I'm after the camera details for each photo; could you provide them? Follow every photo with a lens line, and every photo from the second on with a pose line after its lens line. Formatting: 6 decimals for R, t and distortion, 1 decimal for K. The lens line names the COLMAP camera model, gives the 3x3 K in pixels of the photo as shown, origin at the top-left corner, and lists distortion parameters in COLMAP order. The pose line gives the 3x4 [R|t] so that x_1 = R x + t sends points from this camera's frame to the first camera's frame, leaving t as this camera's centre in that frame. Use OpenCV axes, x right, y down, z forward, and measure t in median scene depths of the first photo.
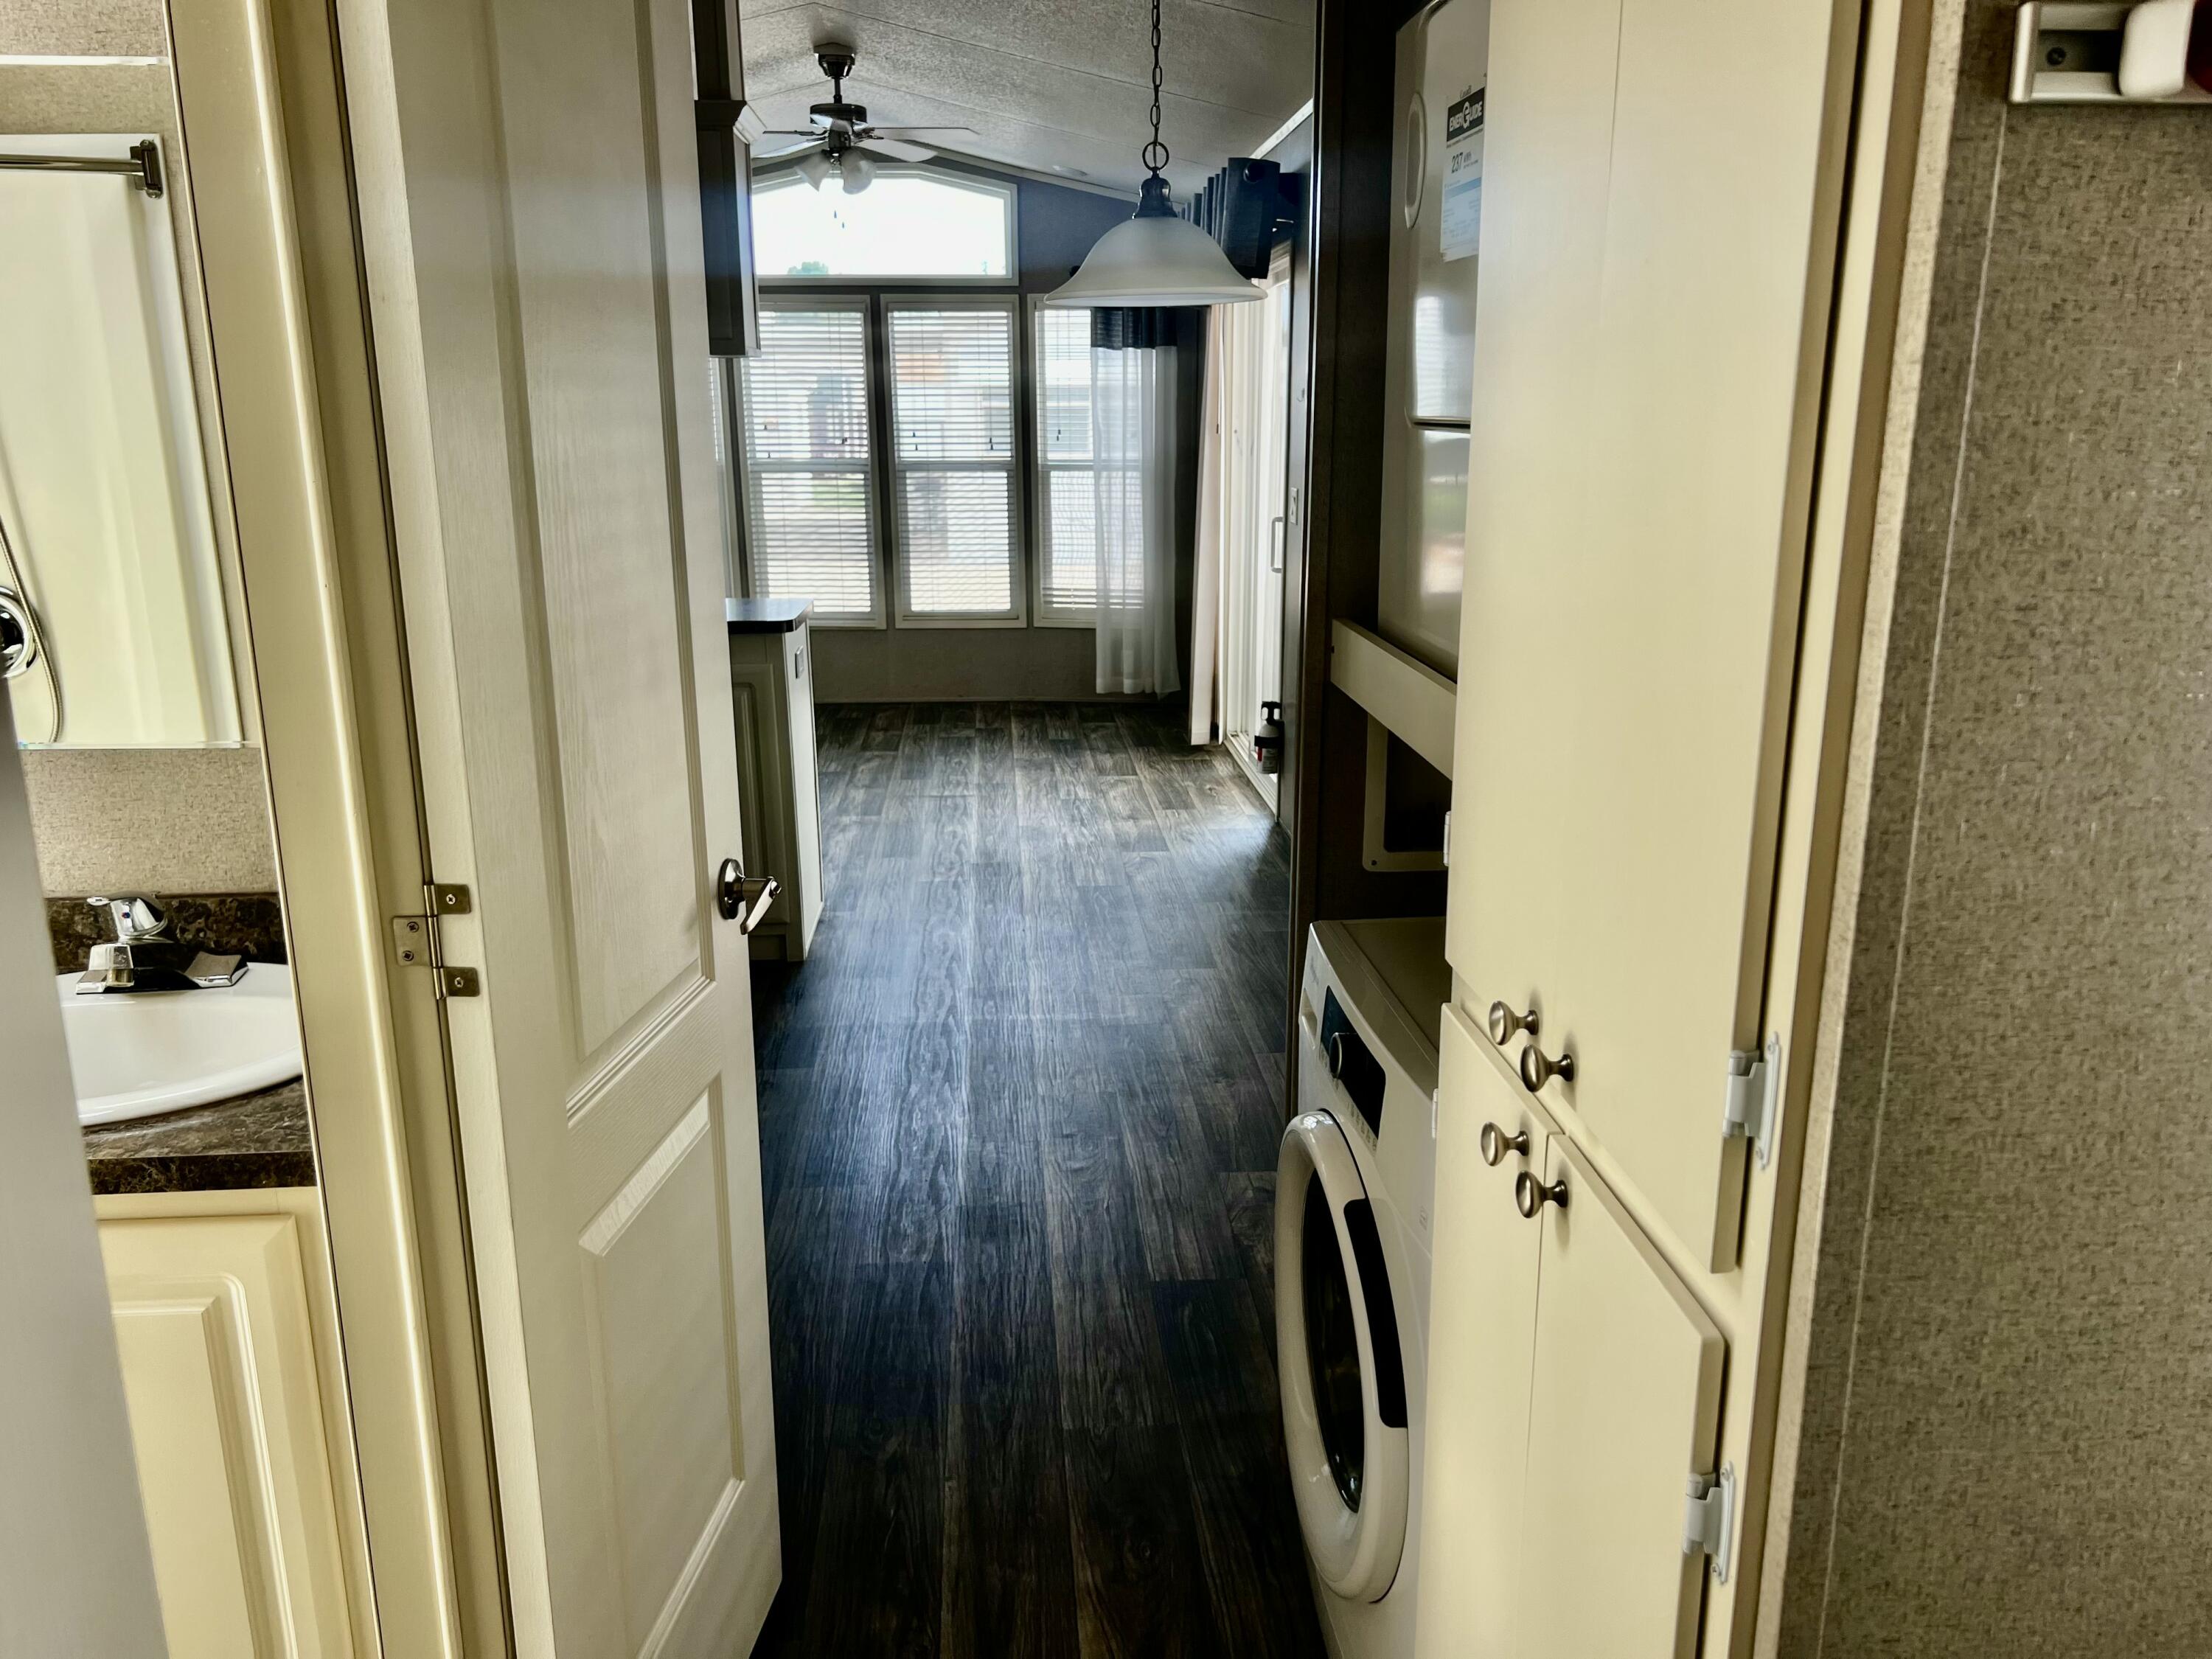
lens RADIAL K [[1688.4, 0, 1106.9], [0, 1688.4, 853.0], [0, 0, 1]] dist [0.122468, -0.165529]
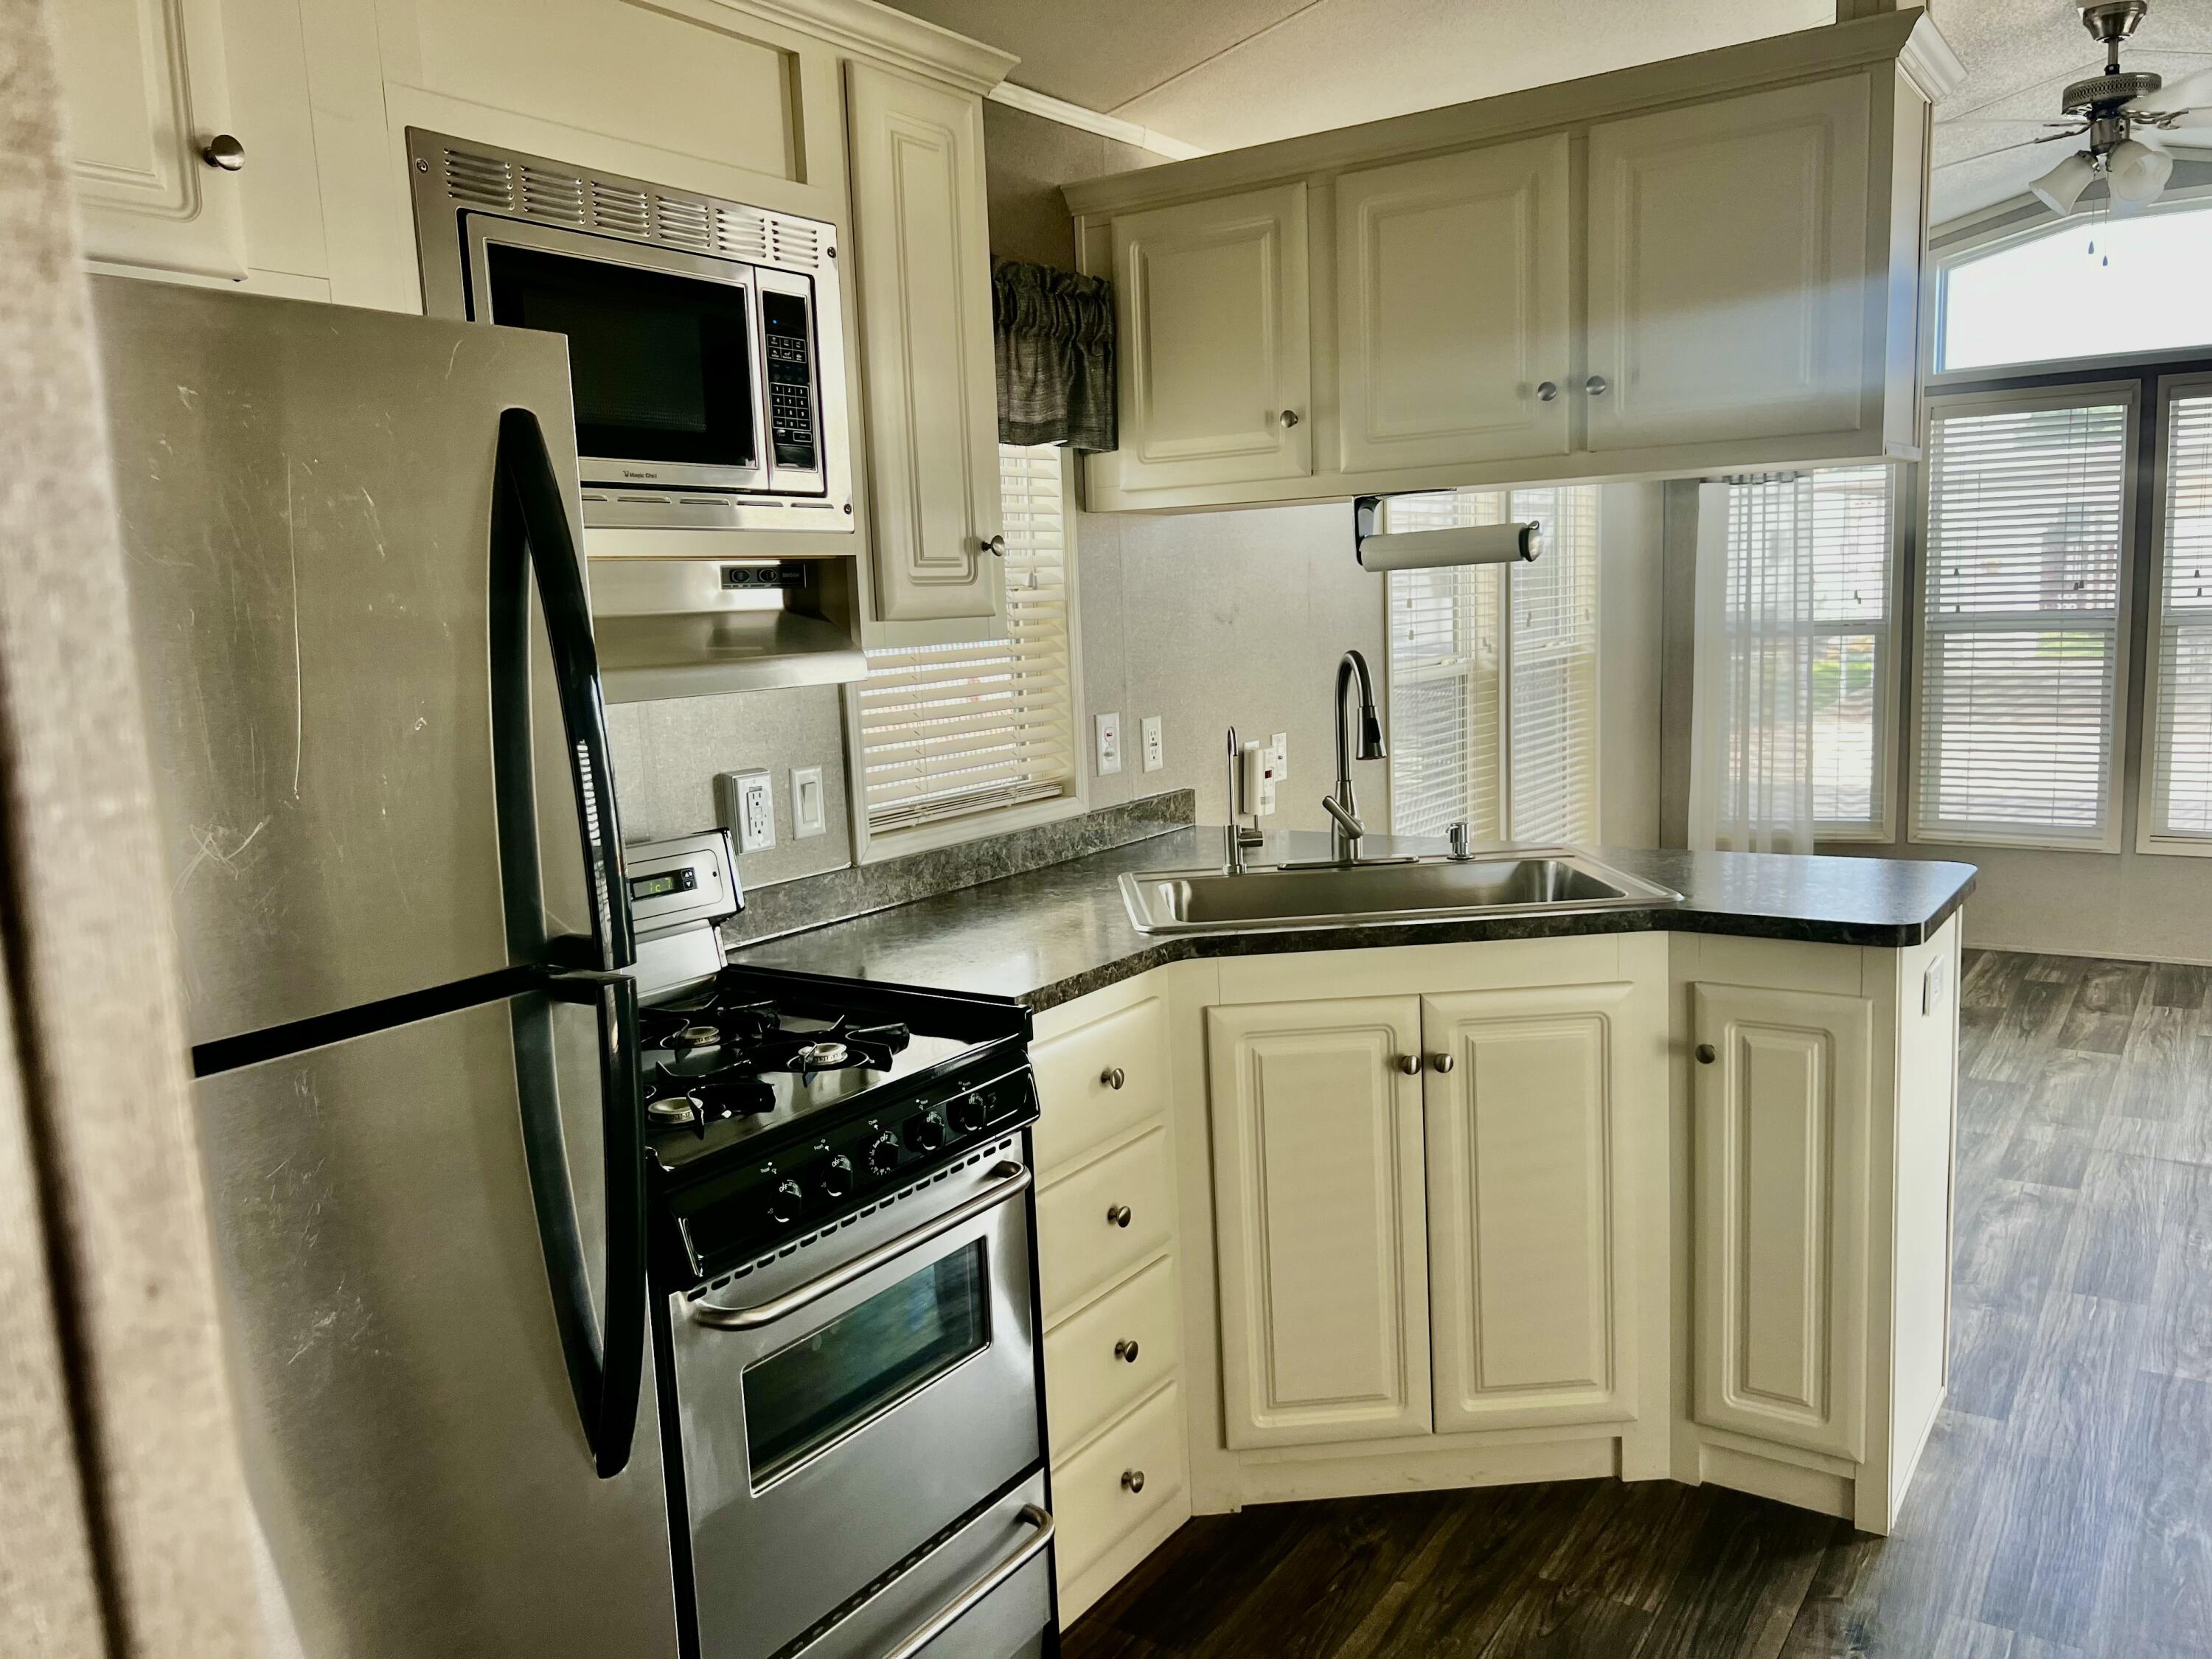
lens RADIAL K [[1676.9, 0, 1112.3], [0, 1676.9, 840.2], [0, 0, 1]] dist [0.061672, -0.064279]
pose [[0.786300, 0.065658, -0.614346, -0.032864], [-0.119909, 0.991649, -0.047488, -0.063249], [0.606097, 0.111006, 0.787606, 0.243458]]
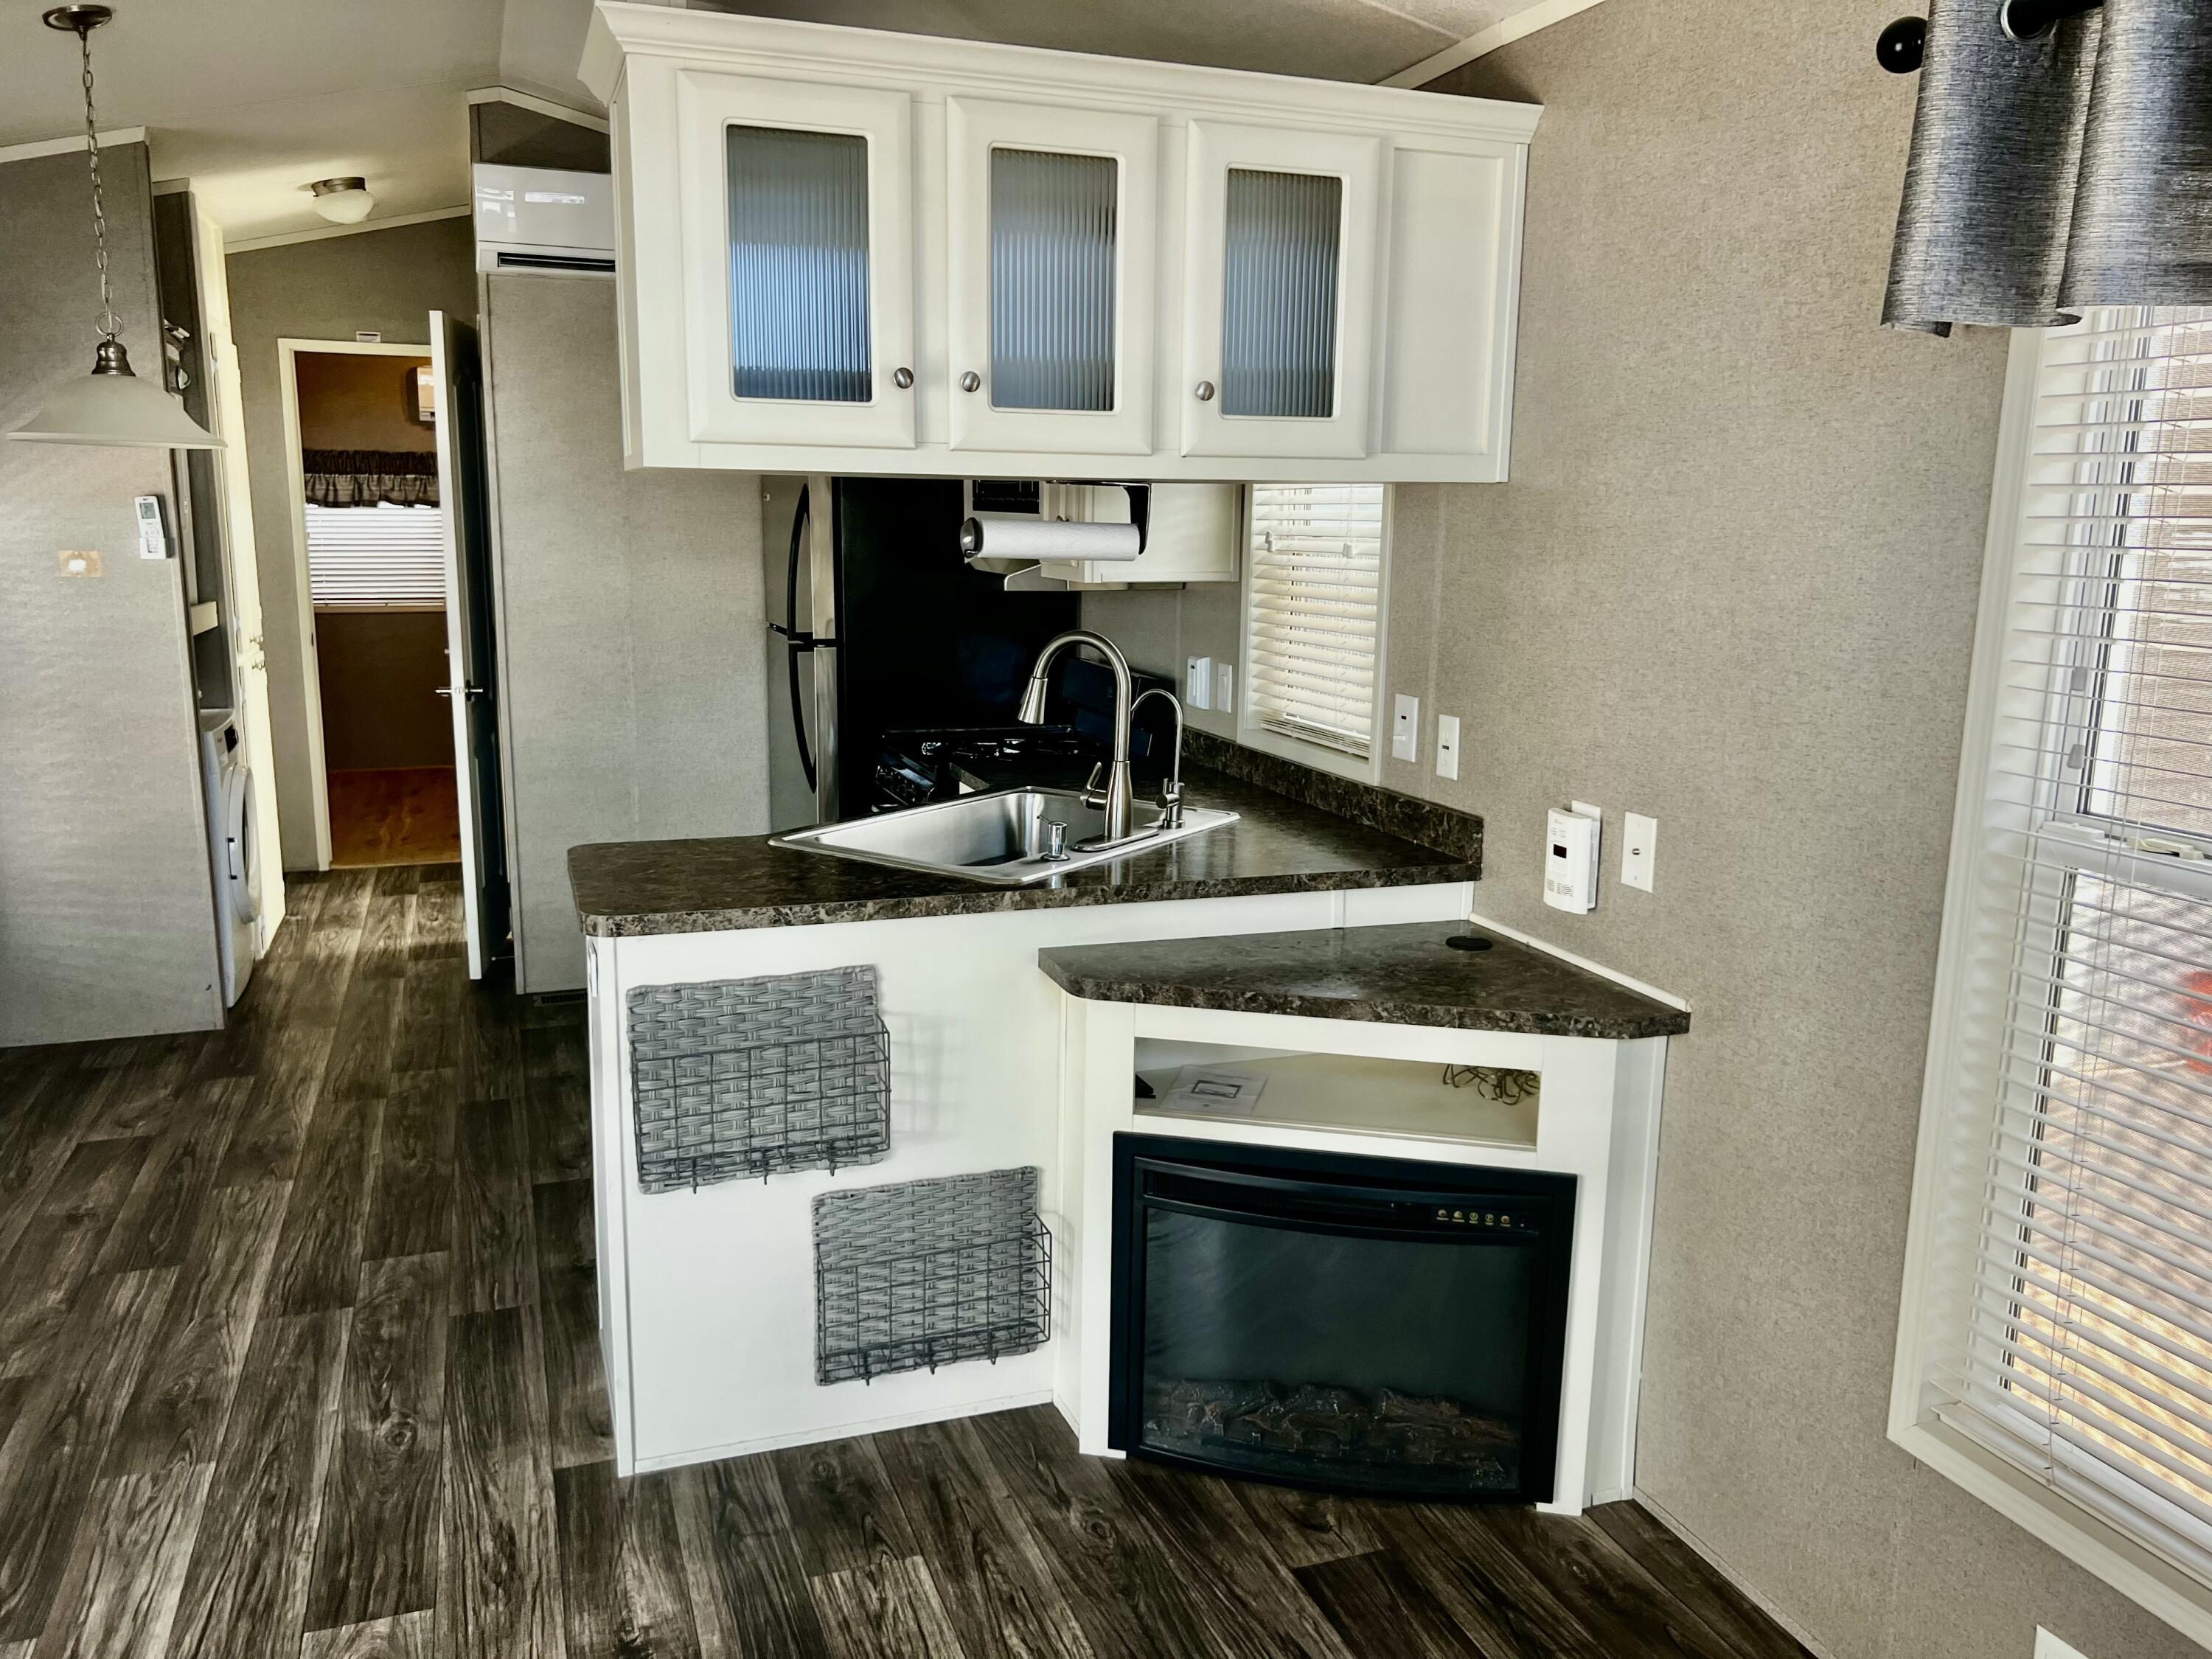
lens RADIAL K [[1685.2, 0, 1096.6], [0, 1685.2, 842.1], [0, 0, 1]] dist [0.042136, -0.035652]
pose [[-0.960908, 0.044514, -0.273268, -0.117944], [-0.079654, 0.900818, 0.426828, -0.262230], [0.265164, 0.431909, -0.862057, 0.961069]]
